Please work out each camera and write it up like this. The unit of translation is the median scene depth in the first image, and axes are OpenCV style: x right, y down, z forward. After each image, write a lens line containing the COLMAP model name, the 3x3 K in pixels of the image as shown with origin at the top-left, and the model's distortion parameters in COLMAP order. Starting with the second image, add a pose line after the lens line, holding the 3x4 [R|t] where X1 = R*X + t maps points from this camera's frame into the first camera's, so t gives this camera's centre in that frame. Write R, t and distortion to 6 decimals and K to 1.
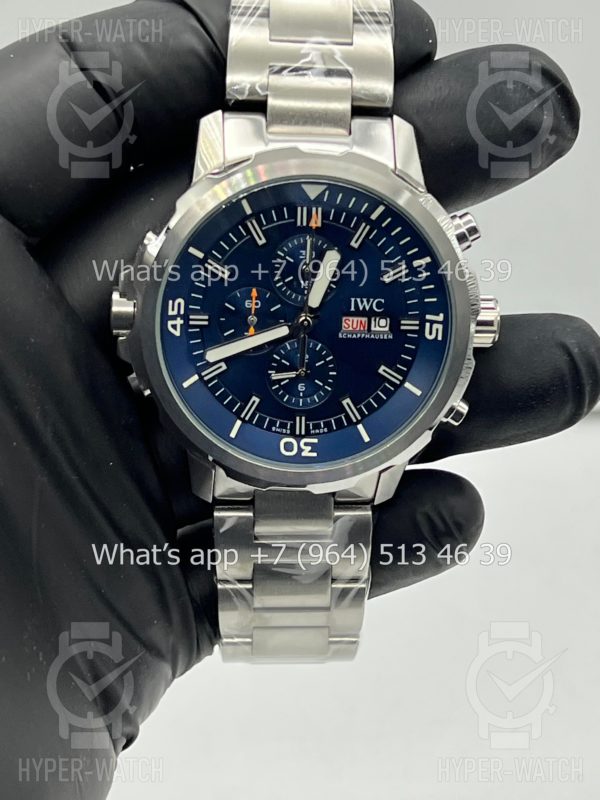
lens RADIAL K [[1855.3, 0, 299.9], [0, 1855.3, 397.6], [0, 0, 1]] dist [0.165225, 0.000000]
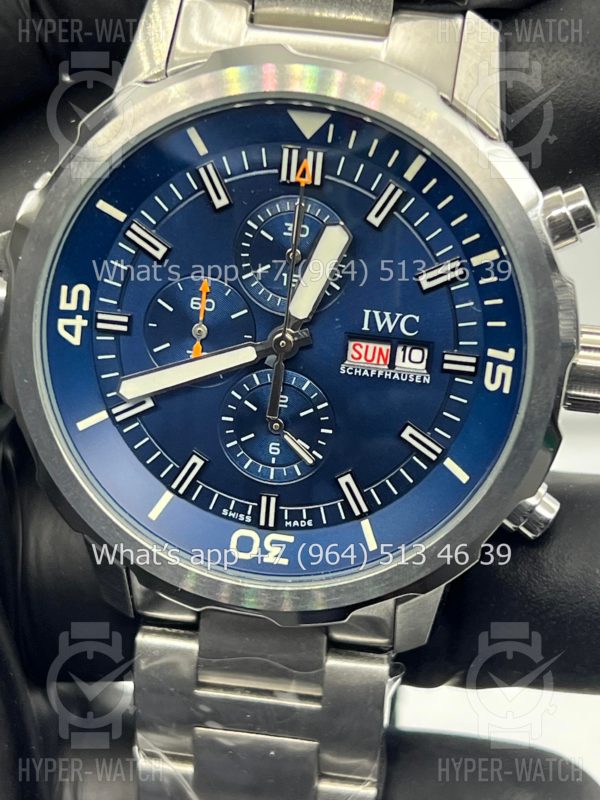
lens RADIAL K [[1855.3, 0, 299.8], [0, 1855.3, 403.6], [0, 0, 1]] dist [0.165225, 0.000000]
pose [[0.977155, 0.096654, -0.189280, 0.123840], [-0.101558, 0.994695, -0.016358, -0.011369], [0.186695, 0.035207, 0.981787, 0.408527]]
